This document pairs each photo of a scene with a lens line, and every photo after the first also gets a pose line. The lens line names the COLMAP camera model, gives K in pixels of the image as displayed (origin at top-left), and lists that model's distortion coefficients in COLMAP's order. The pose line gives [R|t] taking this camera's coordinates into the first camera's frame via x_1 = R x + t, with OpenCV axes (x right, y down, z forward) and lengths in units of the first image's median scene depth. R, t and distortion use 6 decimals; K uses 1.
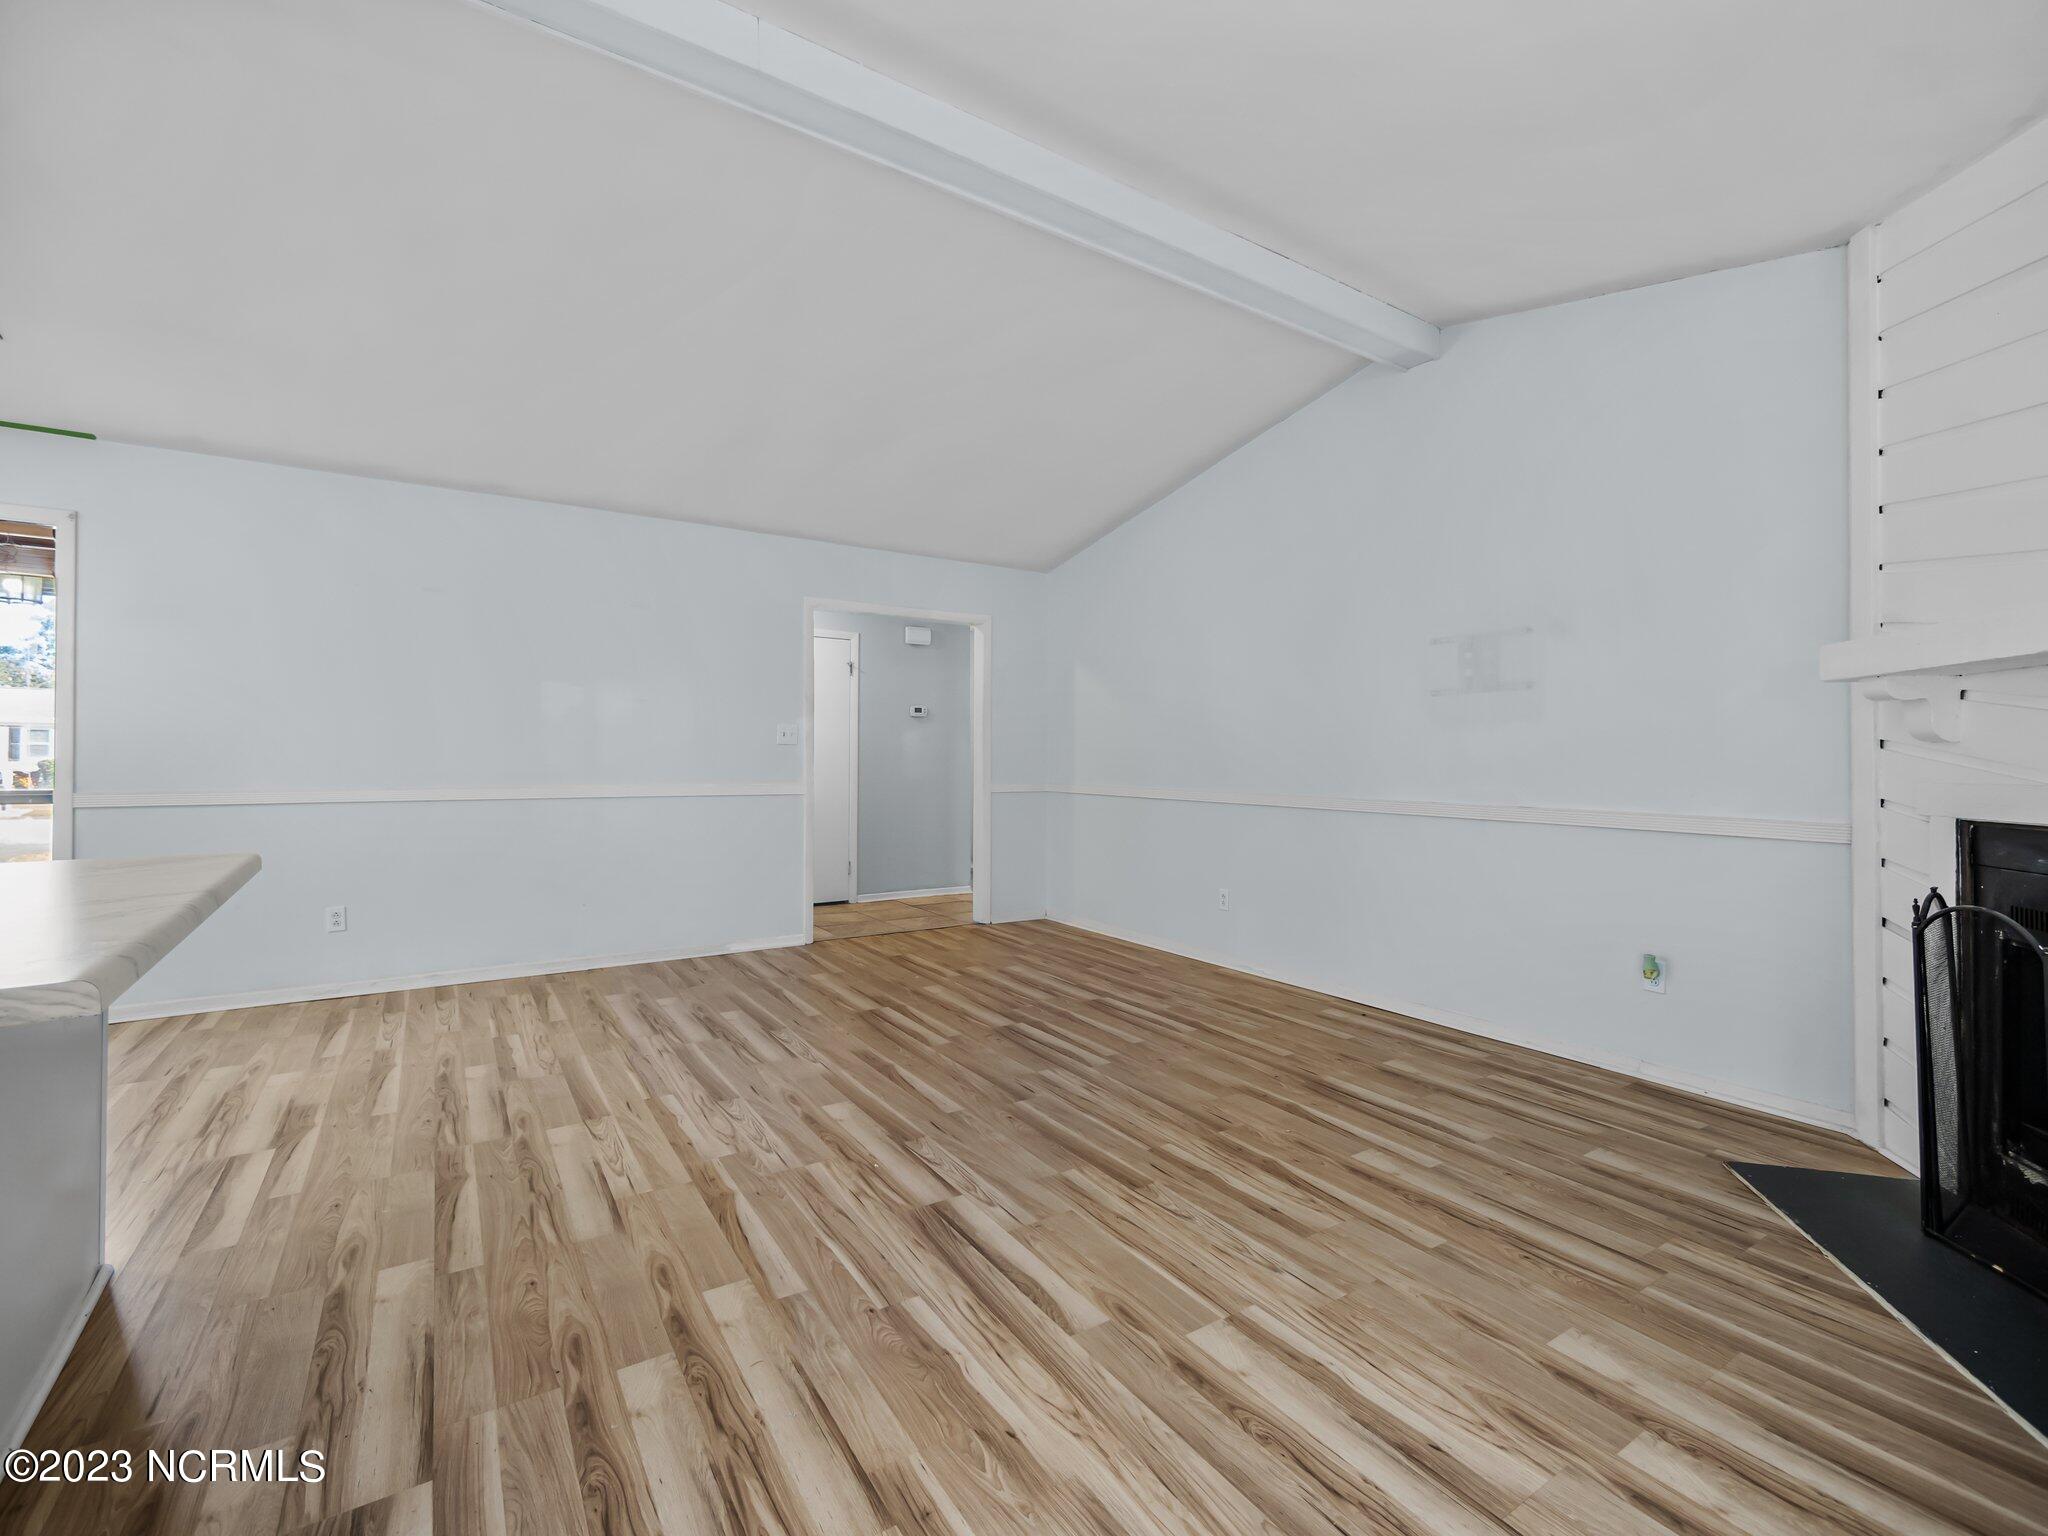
lens RADIAL K [[922.6, 0, 1033.3], [0, 922.6, 755.5], [0, 0, 1]] dist [-0.001401, 0.000113]
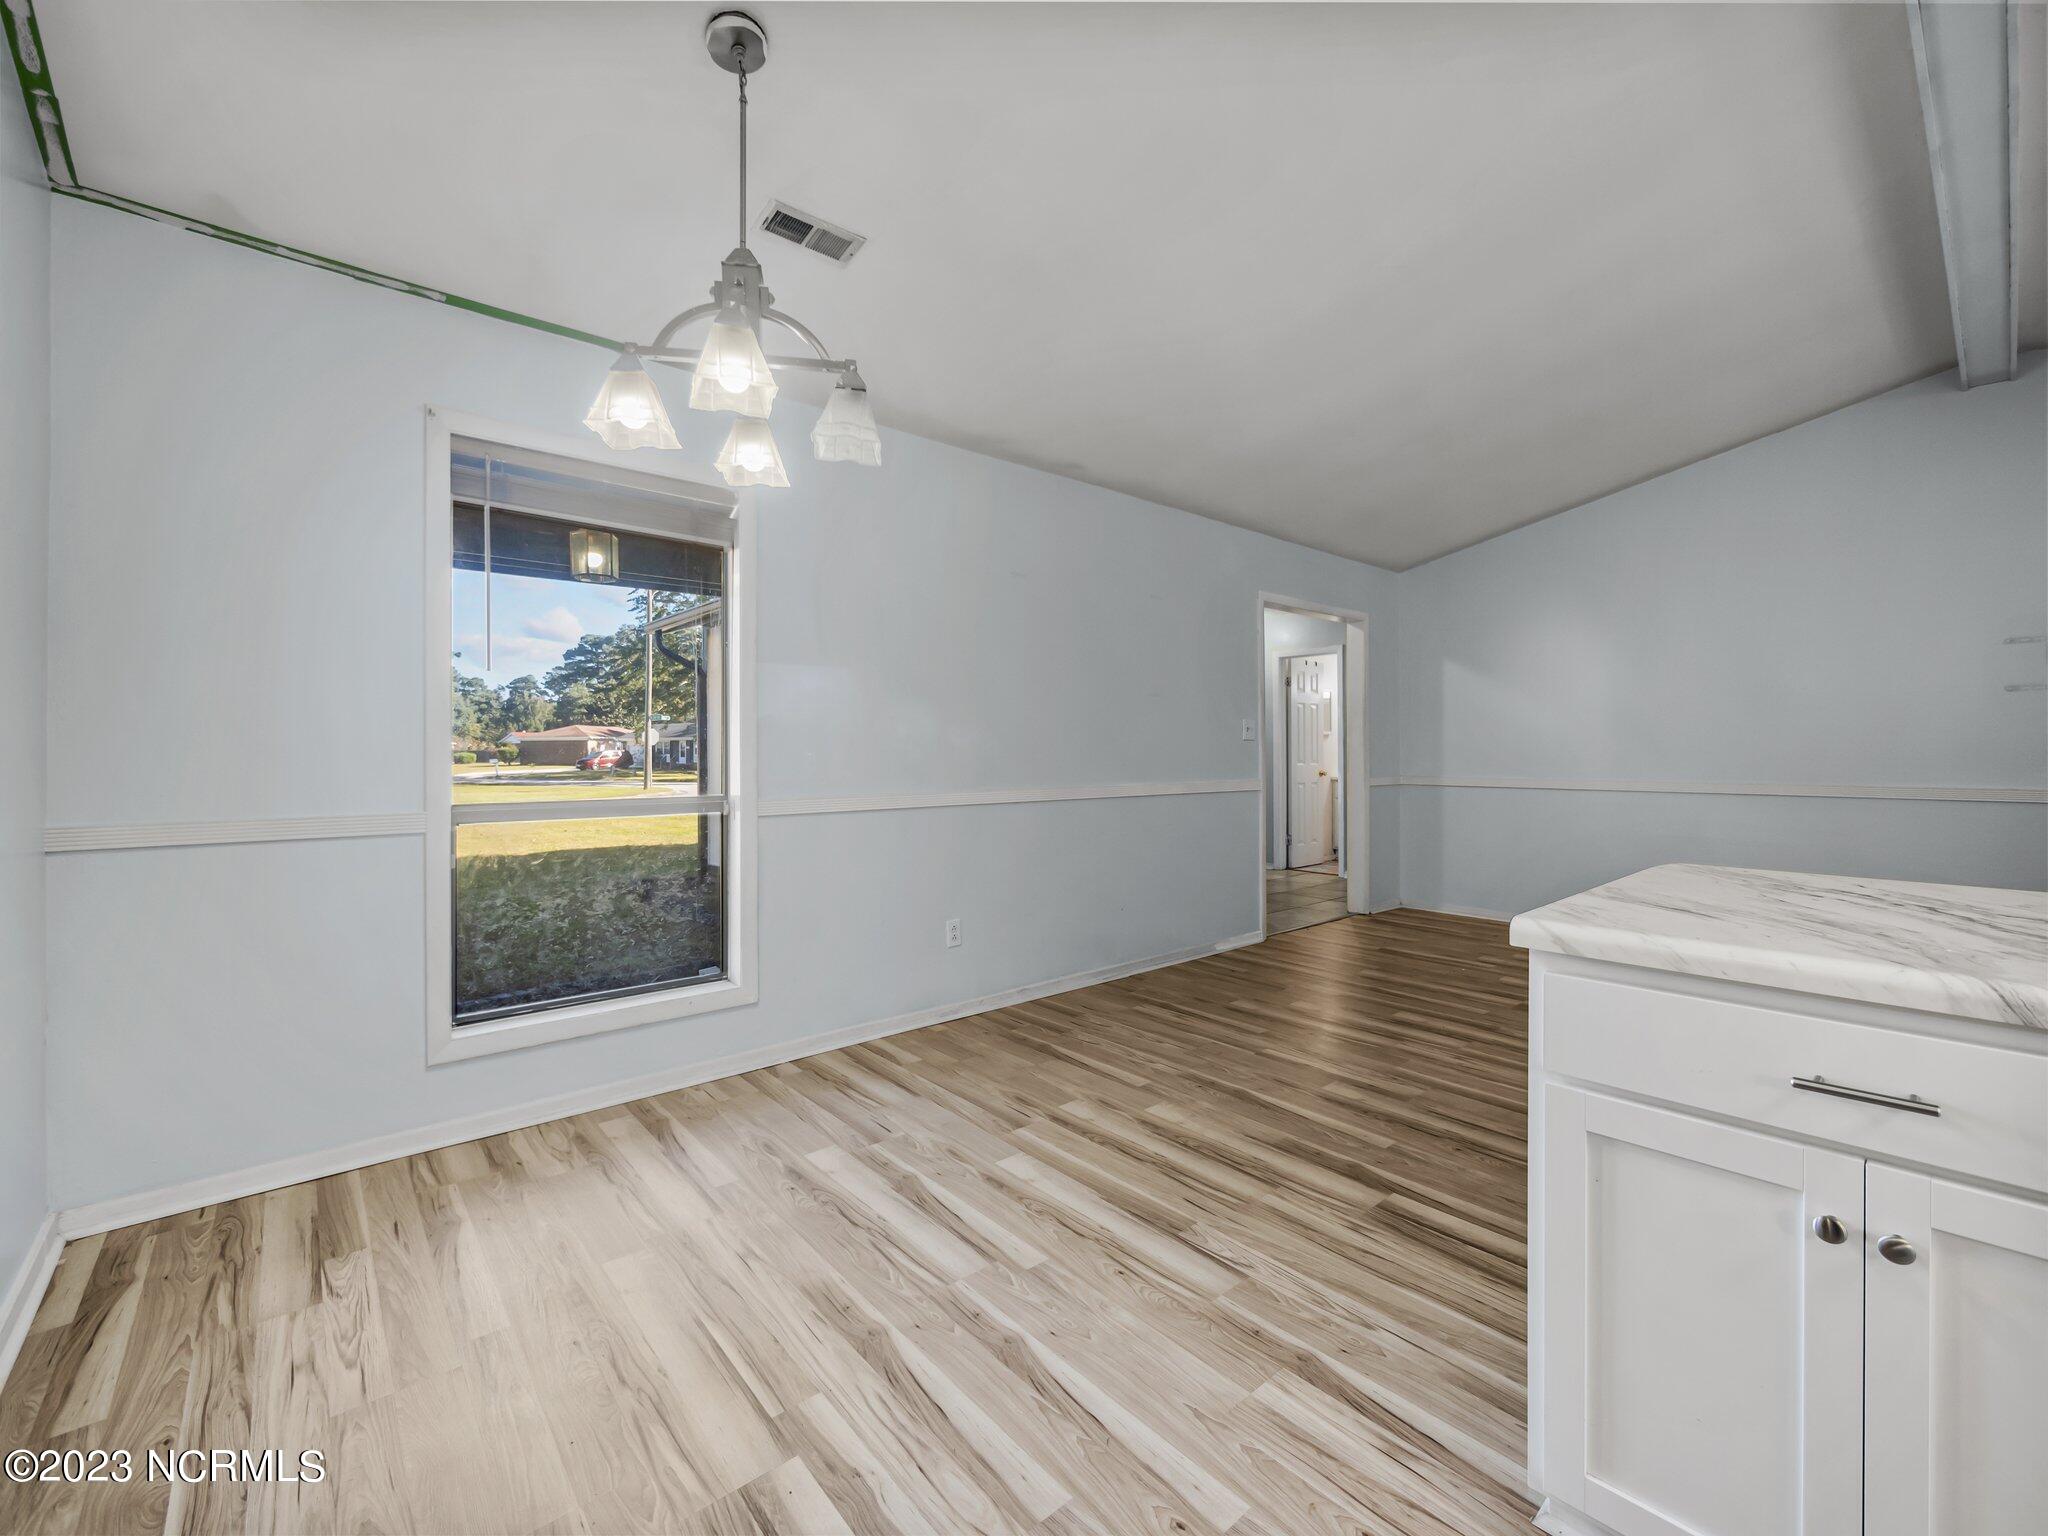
lens RADIAL K [[872.2, 0, 1023.7], [0, 872.2, 756.1], [0, 0, 1]] dist [-0.000046, -0.000397]
pose [[0.991013, -0.008867, 0.133475, -1.042700], [0.008065, 0.999946, 0.006551, -0.004689], [-0.133526, -0.005415, 0.991031, 0.171709]]
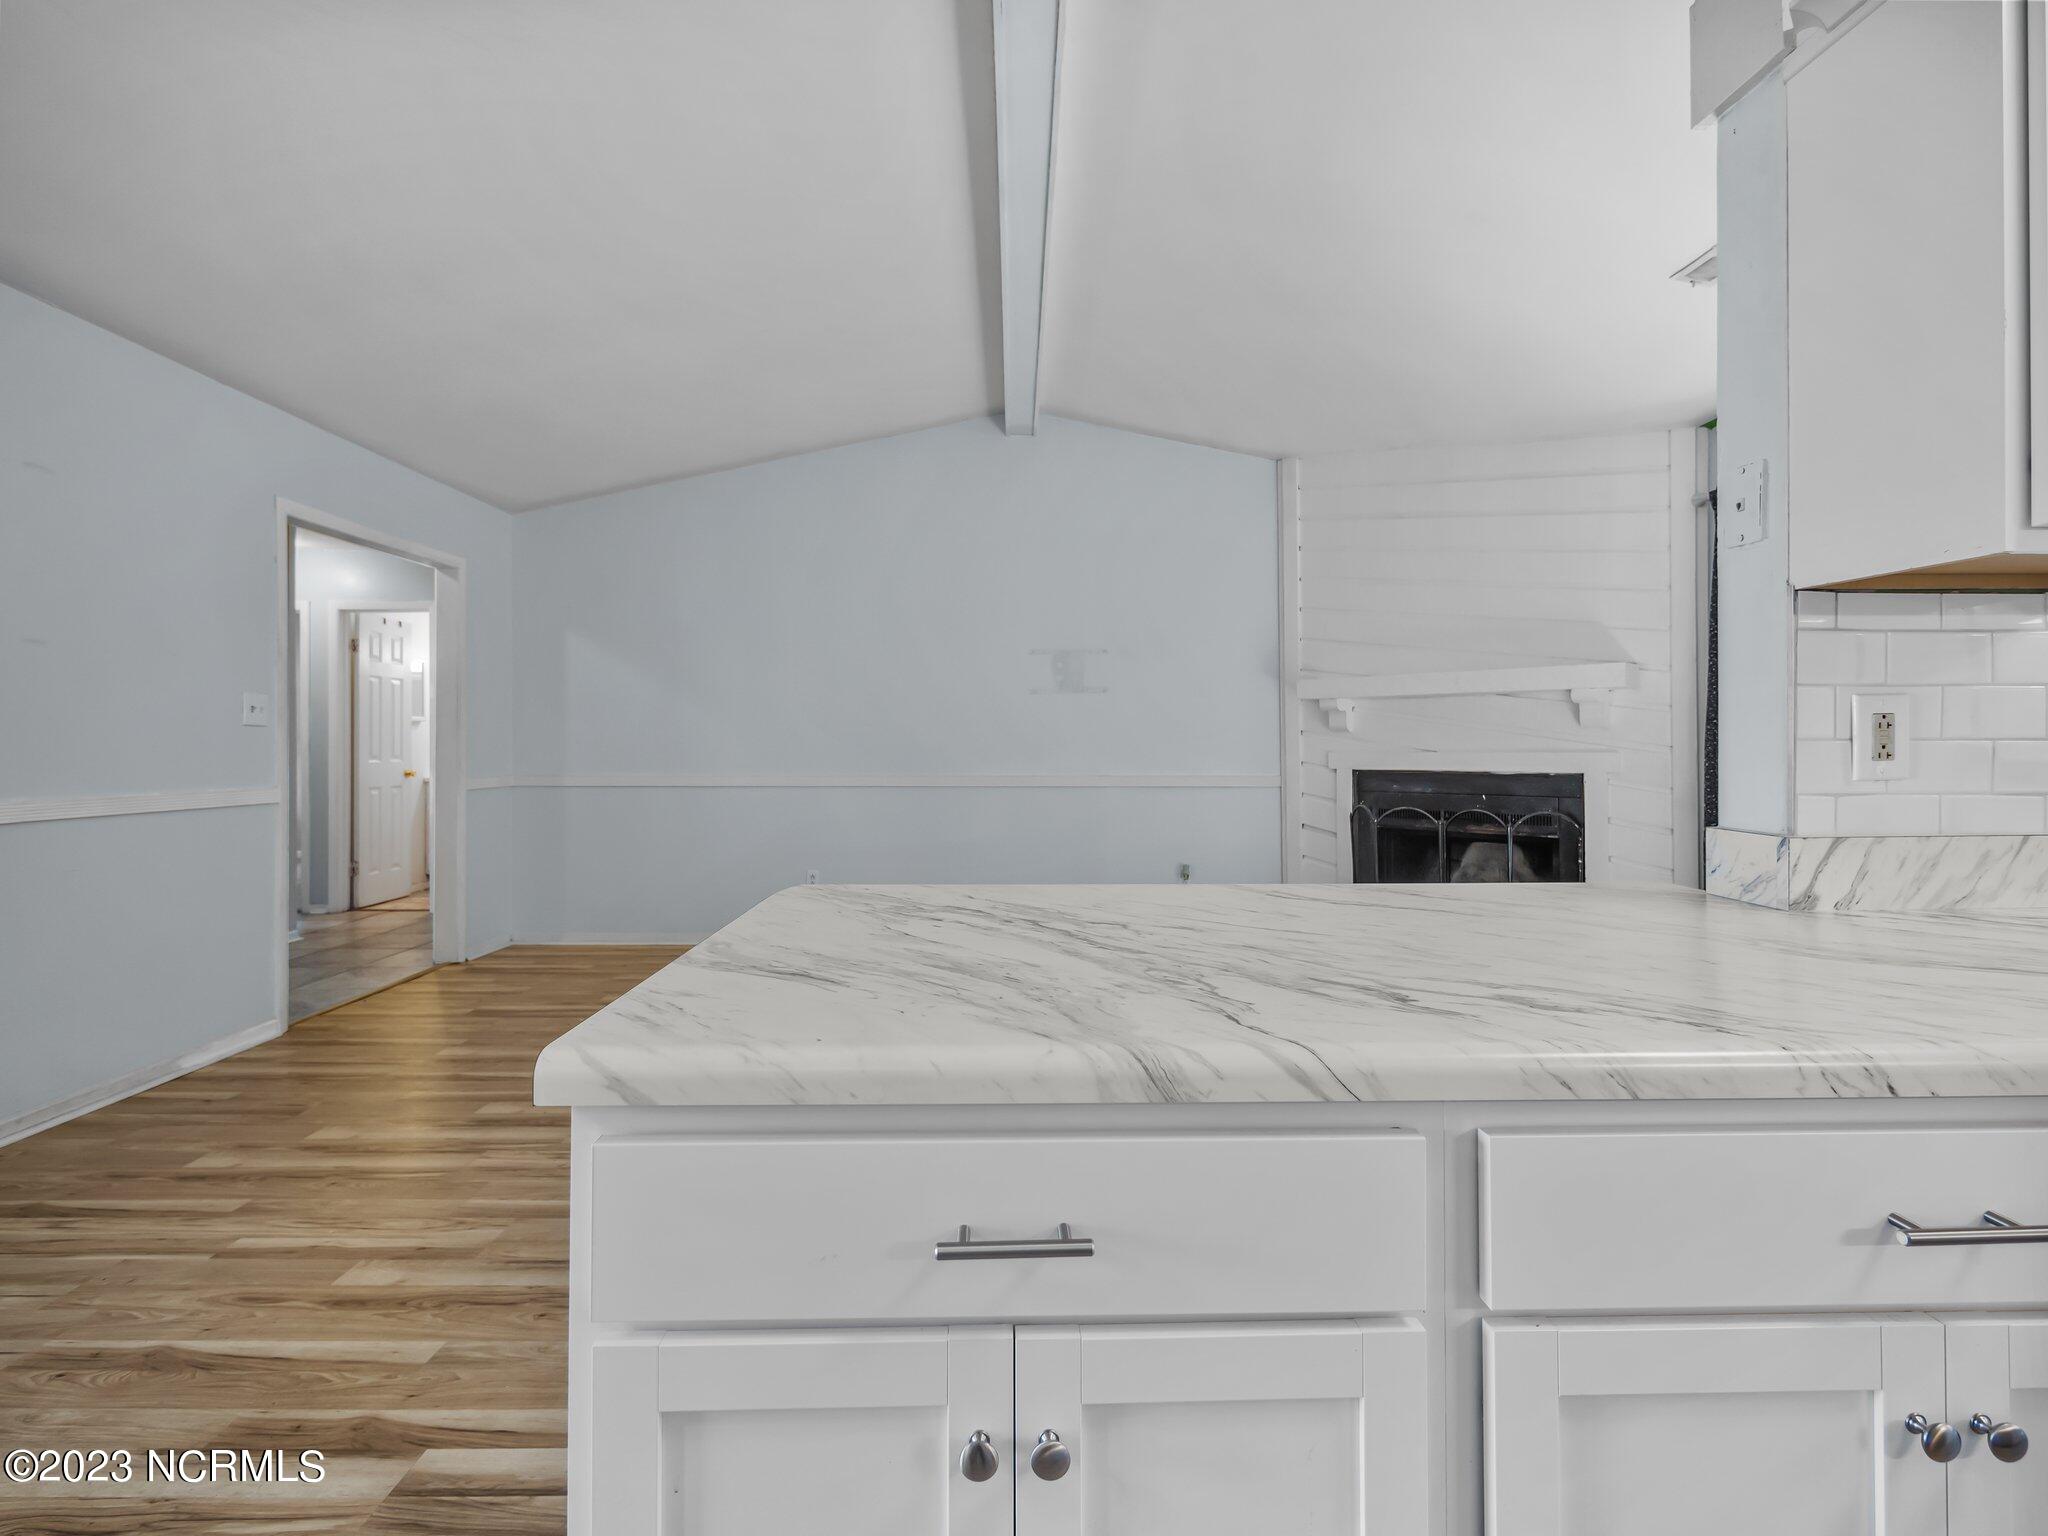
lens RADIAL K [[997.0, 0, 1033.2], [0, 997.0, 734.6], [0, 0, 1]] dist [-0.000343, 0.000044]
pose [[0.539628, 0.000778, 0.841903, -0.917645], [0.003054, 0.999991, -0.002882, -0.003375], [-0.841898, 0.004127, 0.539620, 0.293966]]
